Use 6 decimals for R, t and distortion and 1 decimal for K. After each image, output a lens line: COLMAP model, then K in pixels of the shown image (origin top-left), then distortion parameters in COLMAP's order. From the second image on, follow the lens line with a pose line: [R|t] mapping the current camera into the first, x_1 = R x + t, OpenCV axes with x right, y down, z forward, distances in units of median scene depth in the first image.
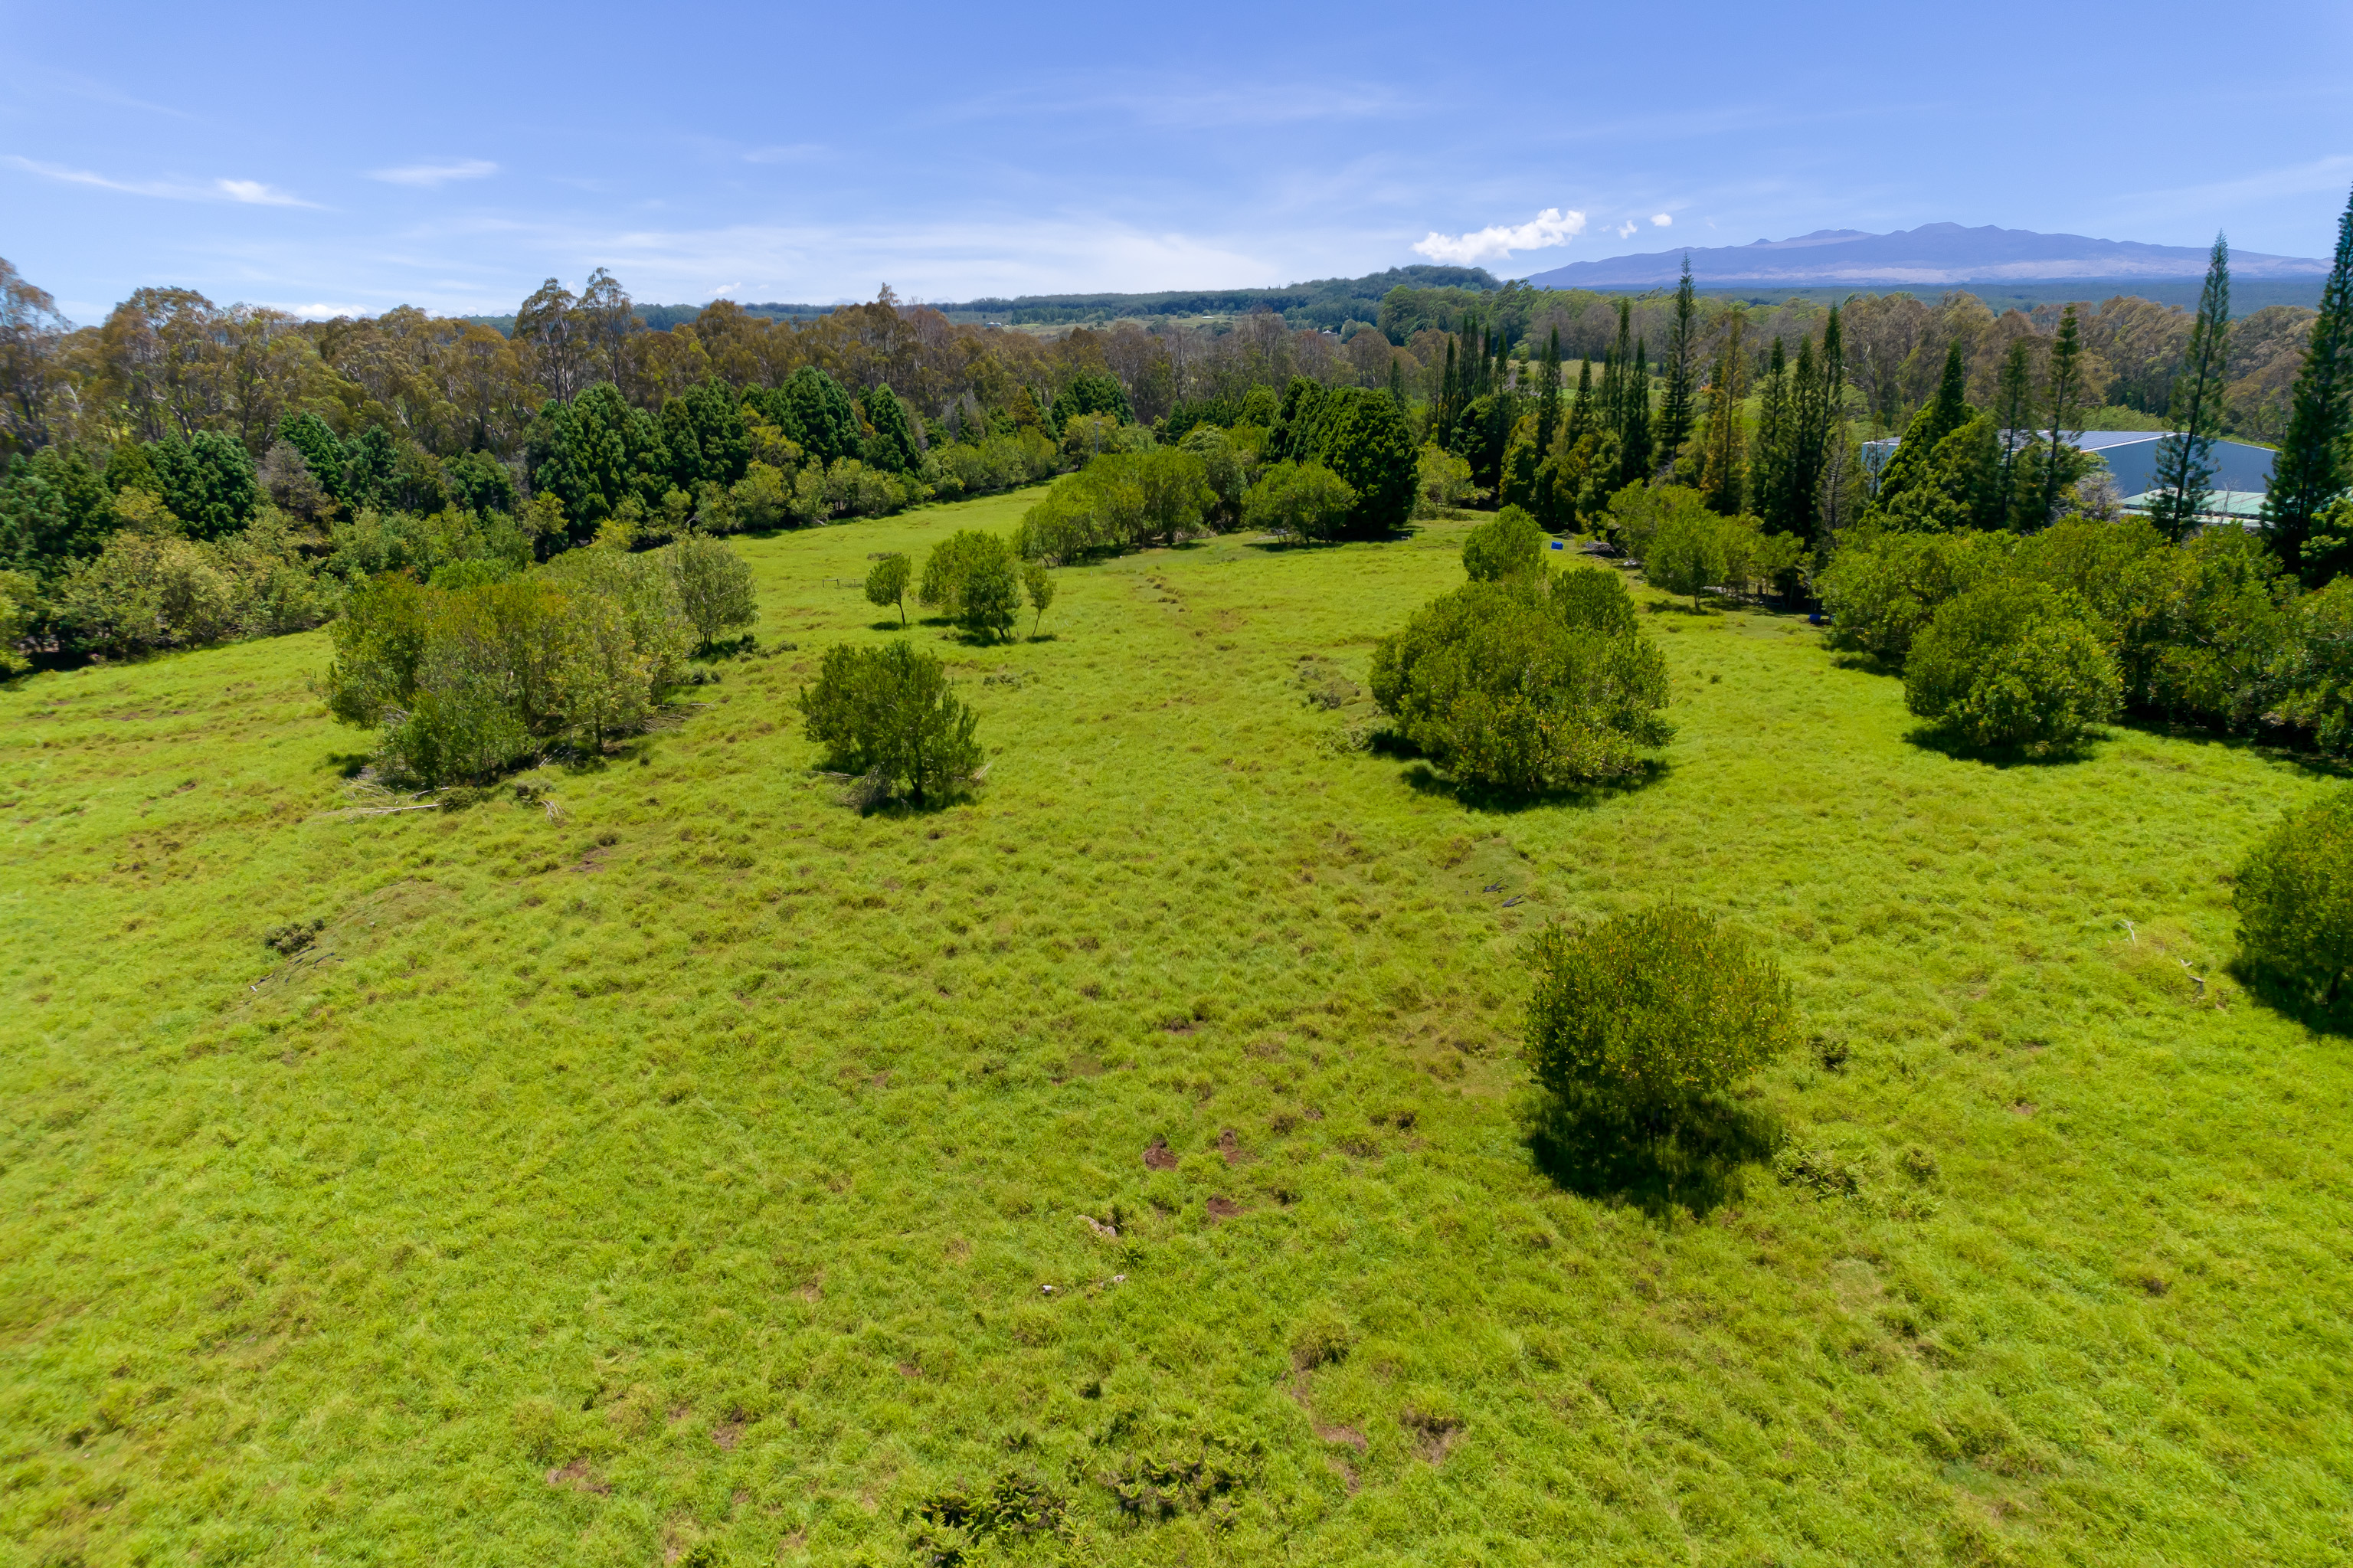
lens RADIAL K [[1509.5, 0, 1168.3], [0, 1509.5, 796.4], [0, 0, 1]] dist [-0.071552, 0.073292]
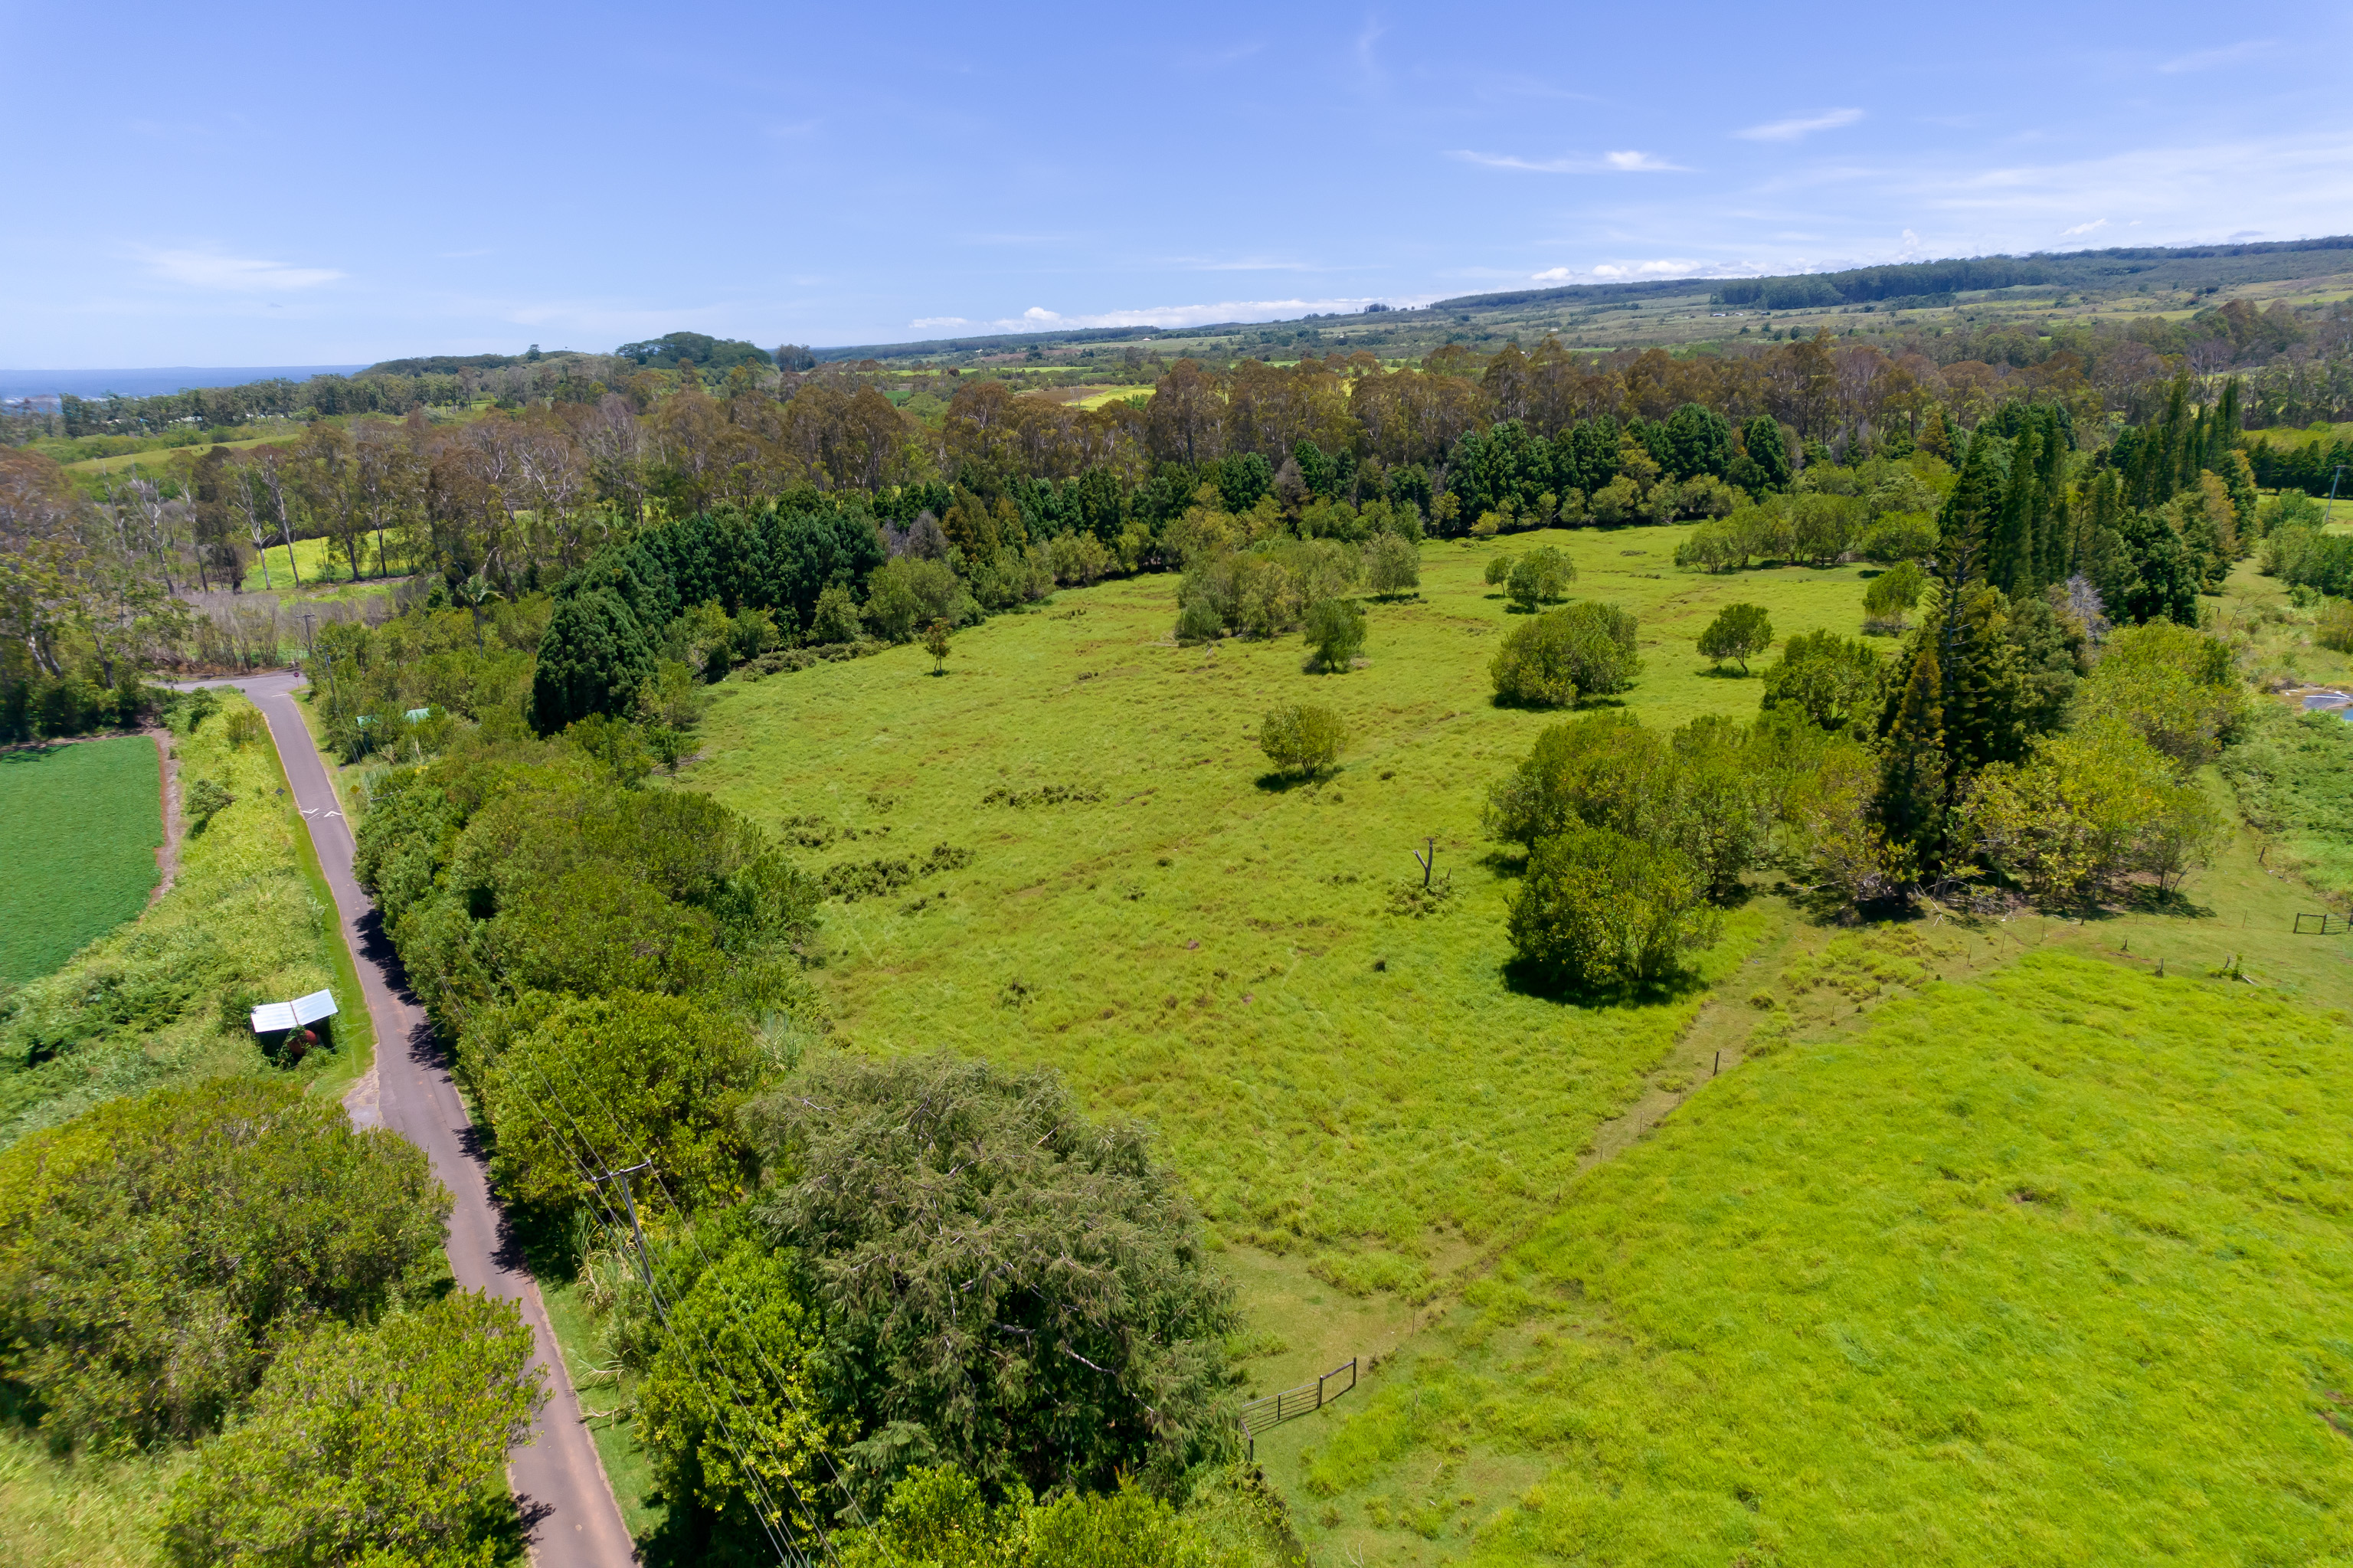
lens RADIAL K [[1509.5, 0, 1168.3], [0, 1509.5, 796.4], [0, 0, 1]] dist [-0.071552, 0.073292]
pose [[0.693618, 0.198007, -0.692594, 0.448275], [-0.177178, 0.978837, 0.102401, -0.000146], [0.698213, 0.051685, 0.714022, -0.264362]]
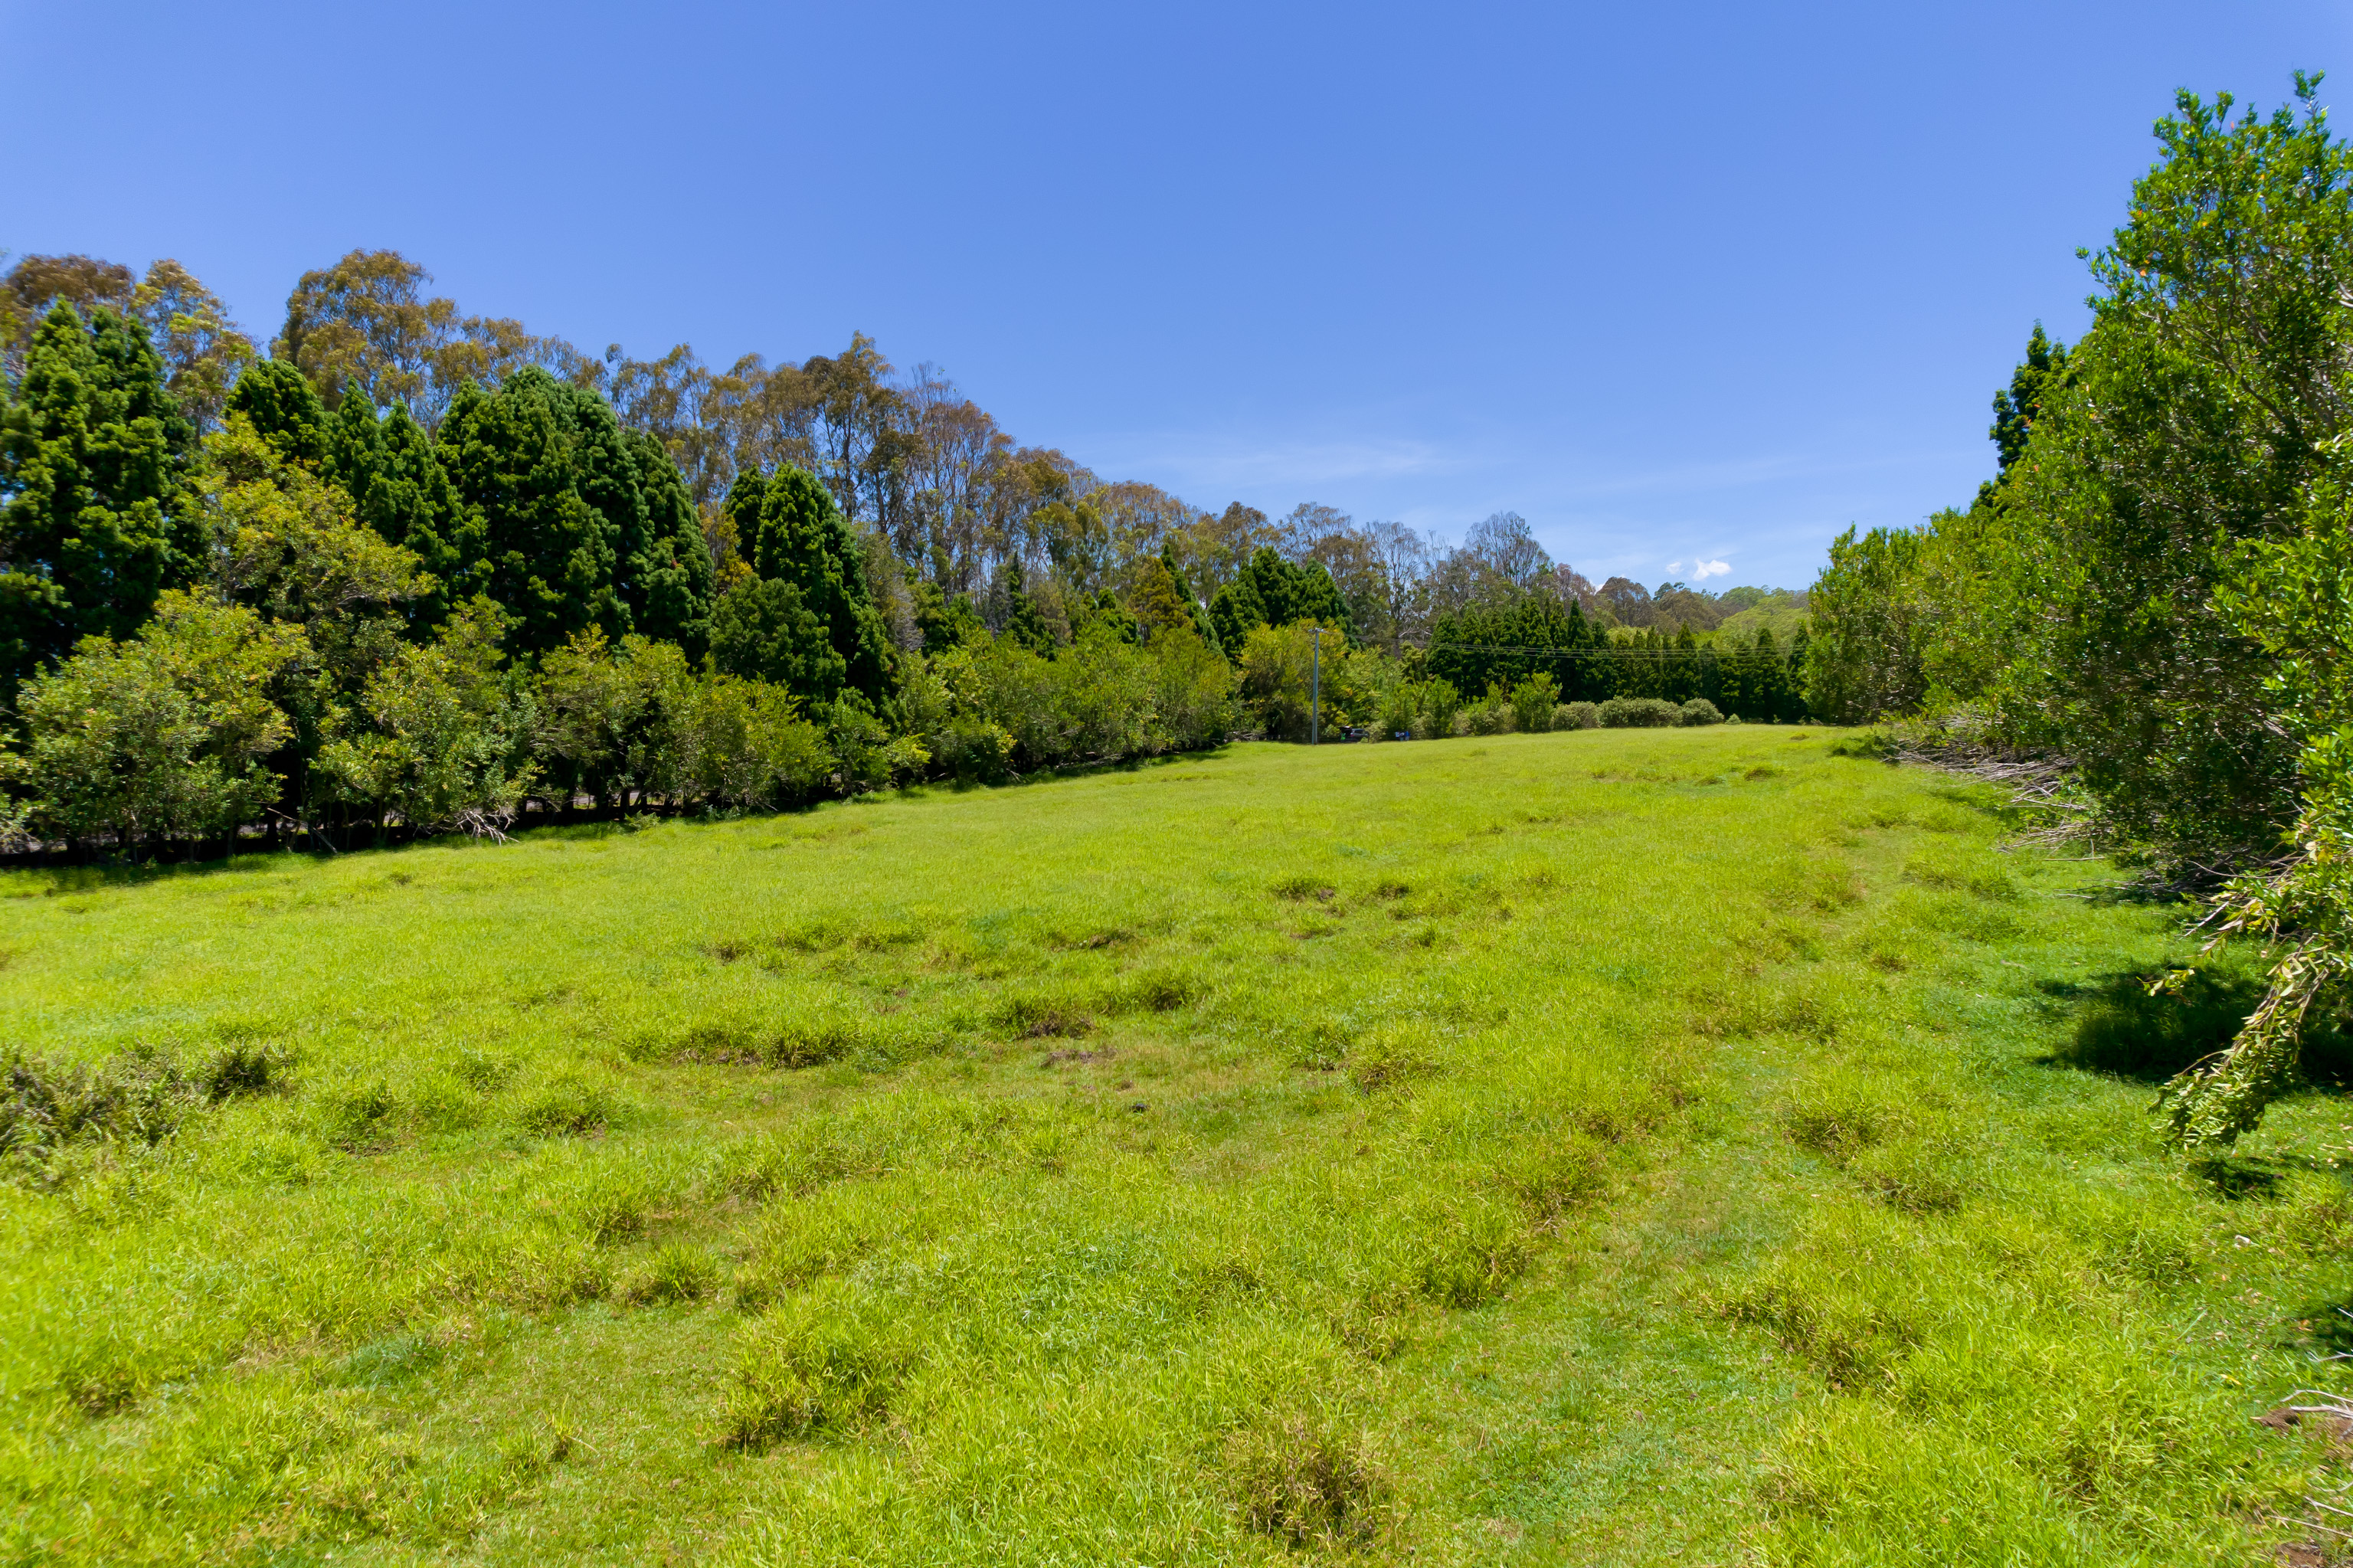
lens RADIAL K [[1509.5, 0, 1168.3], [0, 1509.5, 796.4], [0, 0, 1]] dist [-0.071552, 0.073292]
pose [[0.998630, -0.007704, -0.051757, -0.091773], [-0.004061, 0.974707, -0.223450, -0.130448], [0.052169, 0.223354, 0.973340, 0.753687]]
